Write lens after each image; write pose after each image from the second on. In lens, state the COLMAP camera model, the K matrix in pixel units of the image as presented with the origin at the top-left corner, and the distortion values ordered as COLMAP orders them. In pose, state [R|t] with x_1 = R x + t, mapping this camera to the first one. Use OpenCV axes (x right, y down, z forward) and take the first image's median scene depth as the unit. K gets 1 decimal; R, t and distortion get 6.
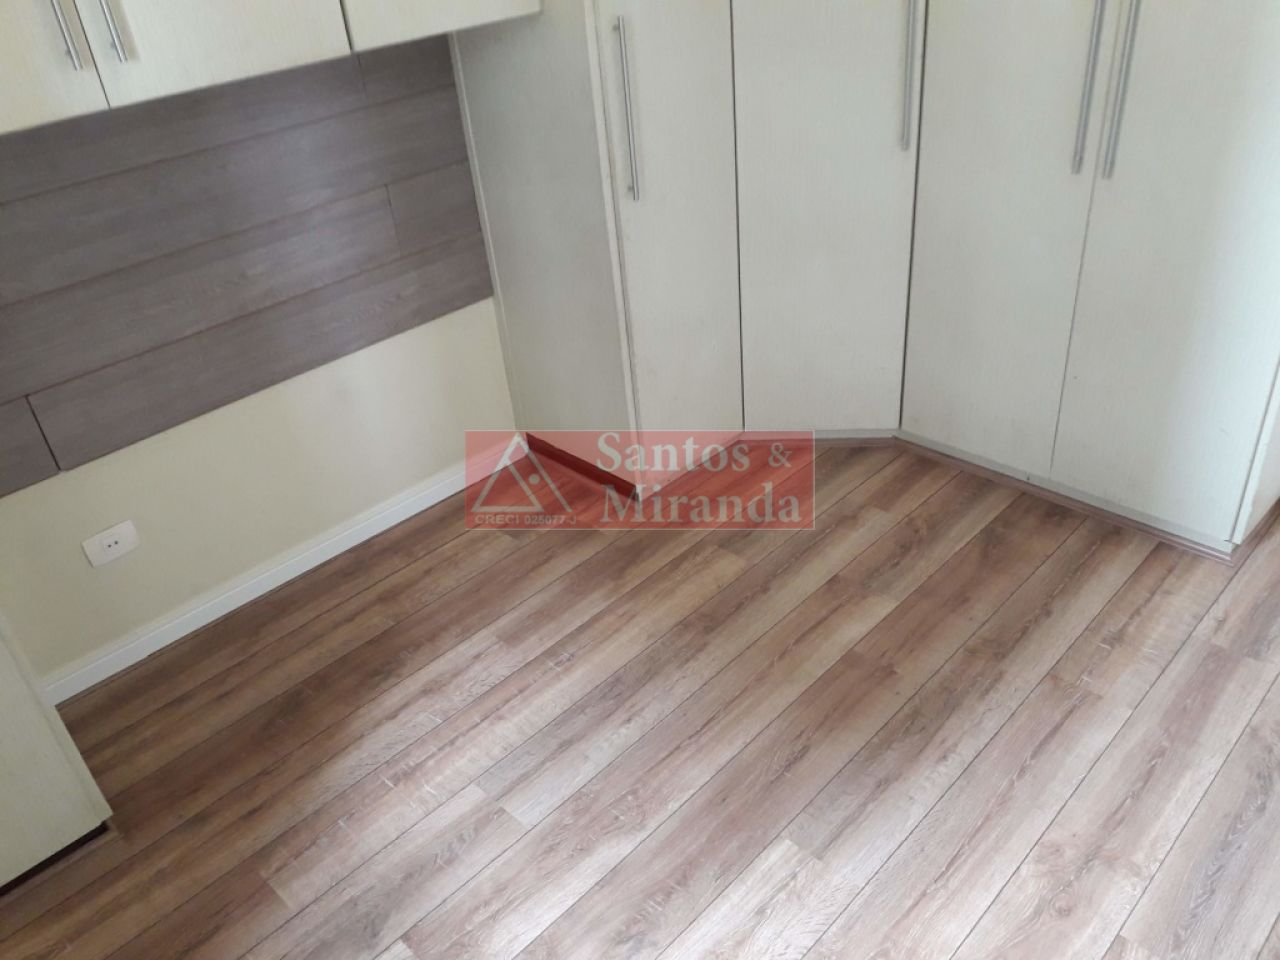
lens RADIAL K [[1029.3, 0, 673.0], [0, 1029.3, 469.4], [0, 0, 1]] dist [0.044160, -0.063394]
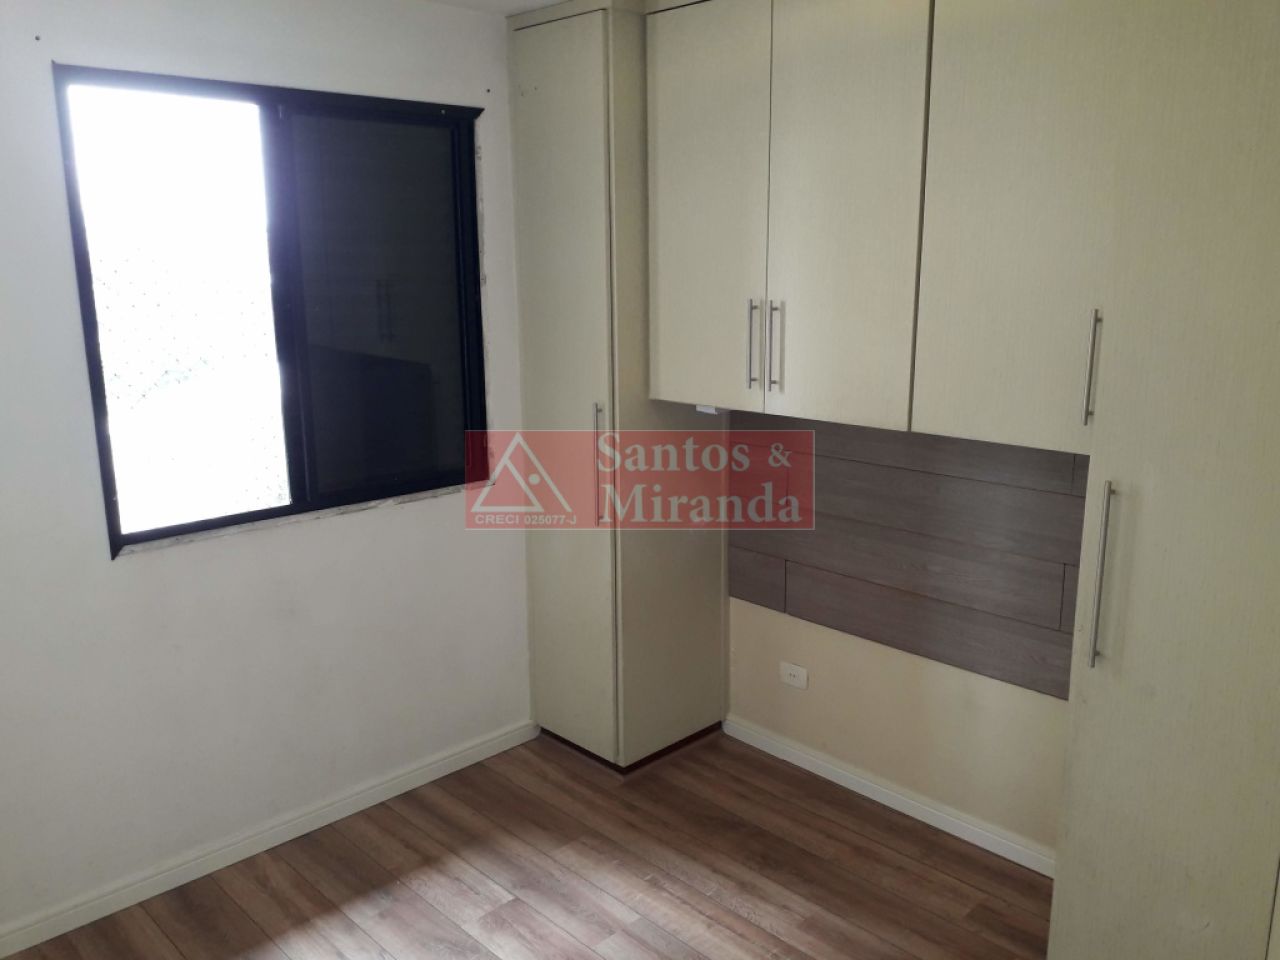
lens RADIAL K [[1029.3, 0, 643.8], [0, 1029.3, 476.6], [0, 0, 1]] dist [0.044160, -0.063394]
pose [[-0.025976, 0.296628, -0.954640, 0.635290], [-0.523603, 0.809451, 0.265761, -0.354151], [0.851566, 0.506756, 0.134289, 0.388311]]
